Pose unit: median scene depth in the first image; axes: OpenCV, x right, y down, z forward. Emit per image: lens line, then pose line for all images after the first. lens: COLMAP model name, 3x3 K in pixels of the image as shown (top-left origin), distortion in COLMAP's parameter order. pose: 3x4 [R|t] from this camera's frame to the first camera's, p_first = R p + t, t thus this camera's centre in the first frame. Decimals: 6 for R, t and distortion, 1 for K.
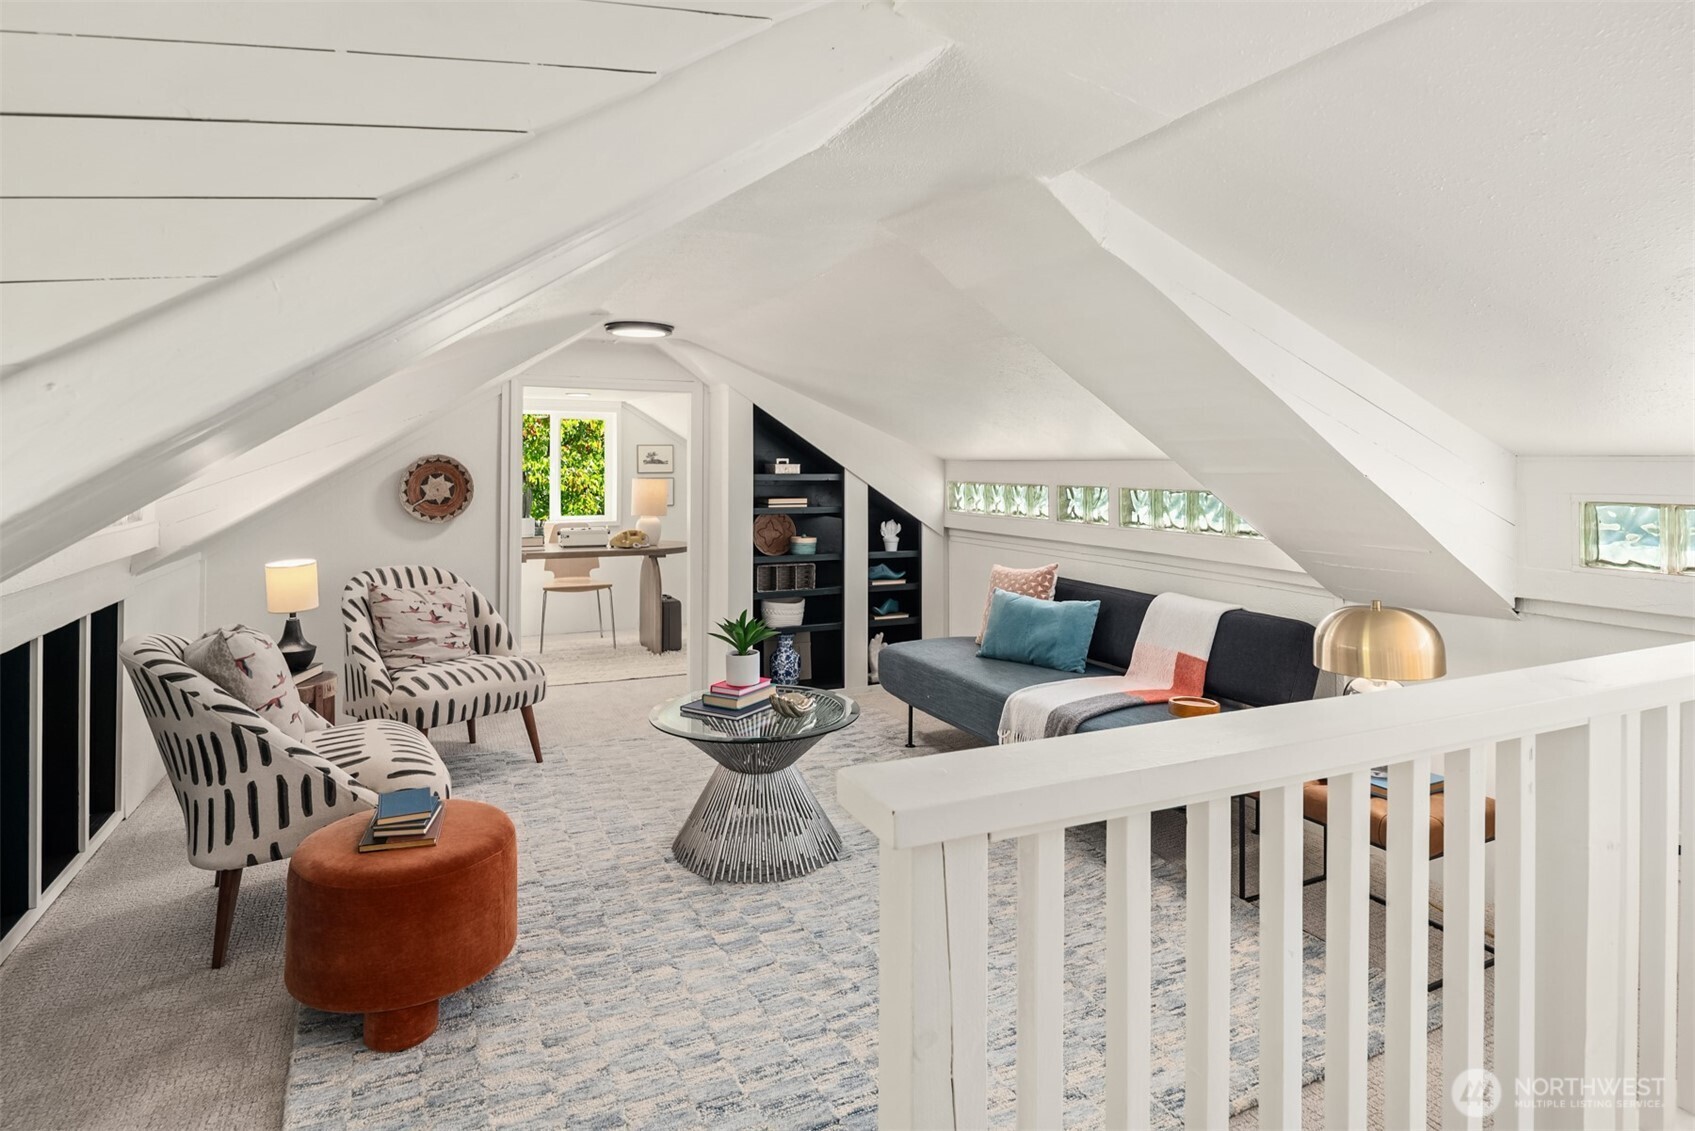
lens RADIAL K [[921.9, 0, 836.5], [0, 921.9, 509.4], [0, 0, 1]] dist [-0.000971, -0.005570]
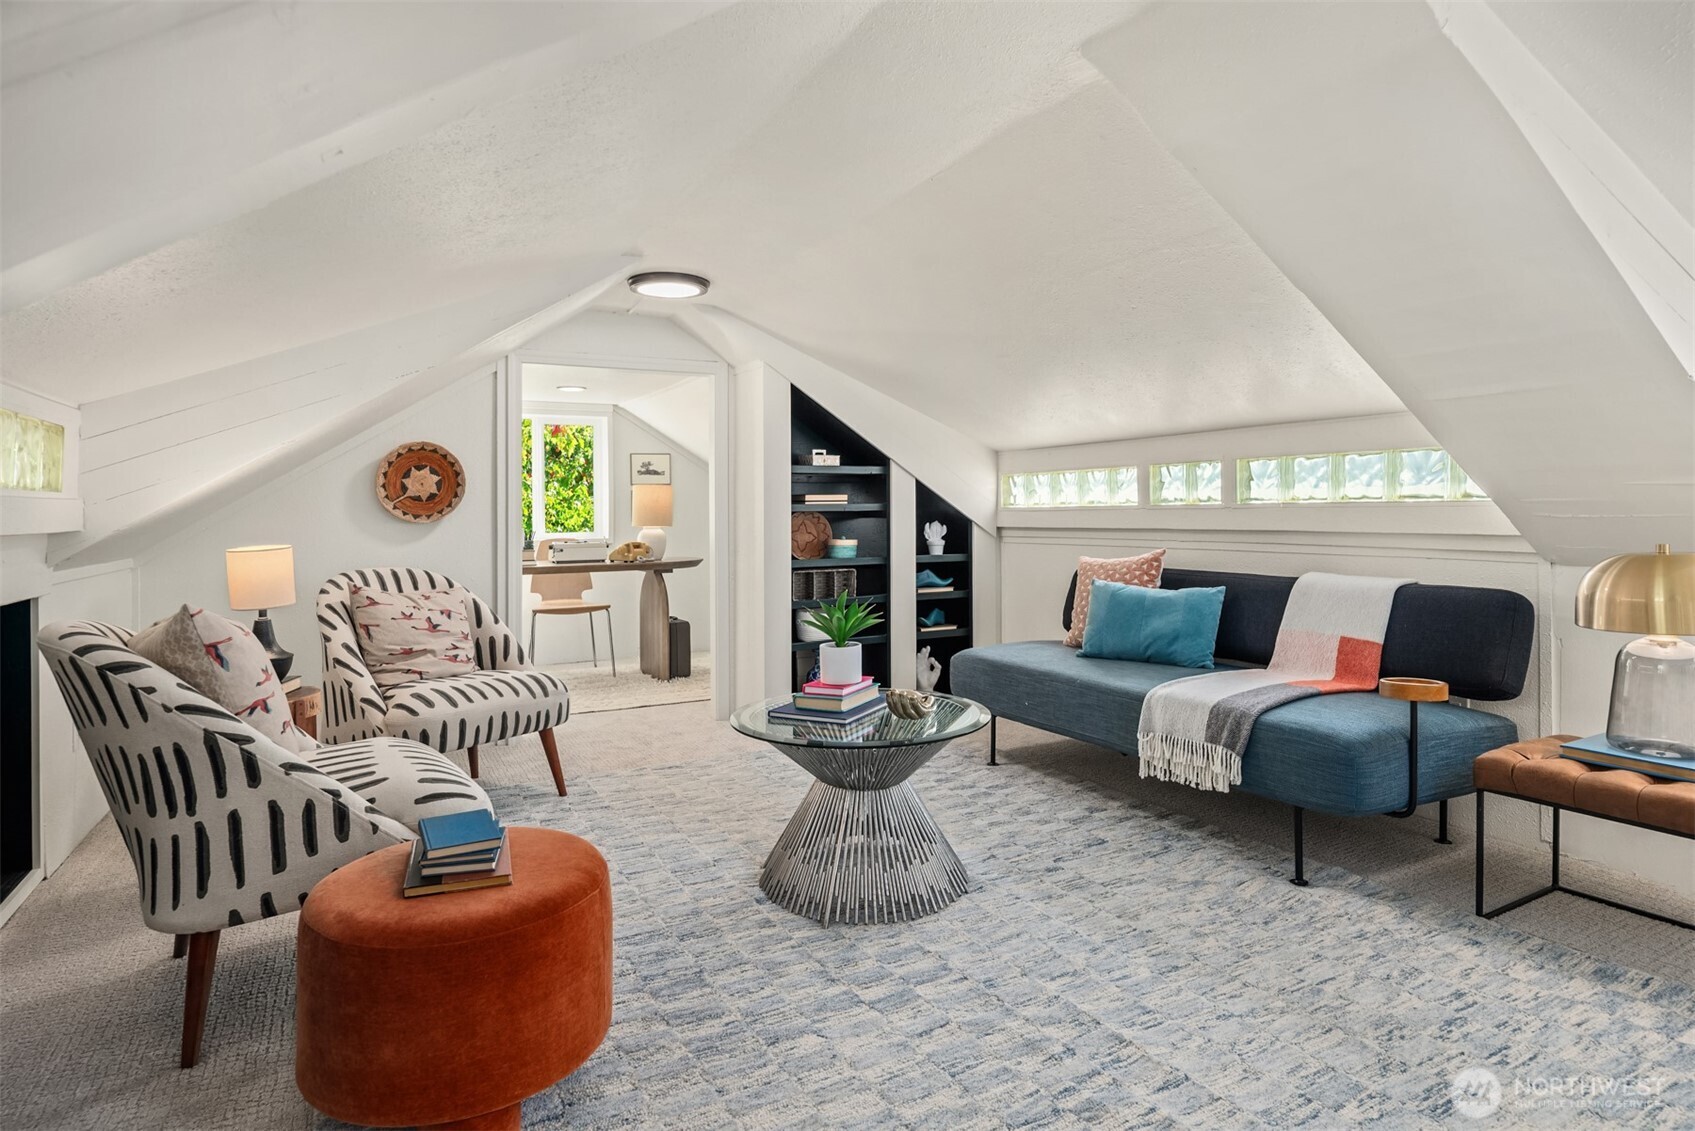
lens RADIAL K [[921.9, 0, 843.9], [0, 921.9, 568.4], [0, 0, 1]] dist [-0.000971, -0.005570]
pose [[0.997613, -0.015492, 0.067298, -0.153637], [0.014871, 0.999842, 0.009714, 0.080510], [-0.067438, -0.008690, 0.997686, 0.187075]]
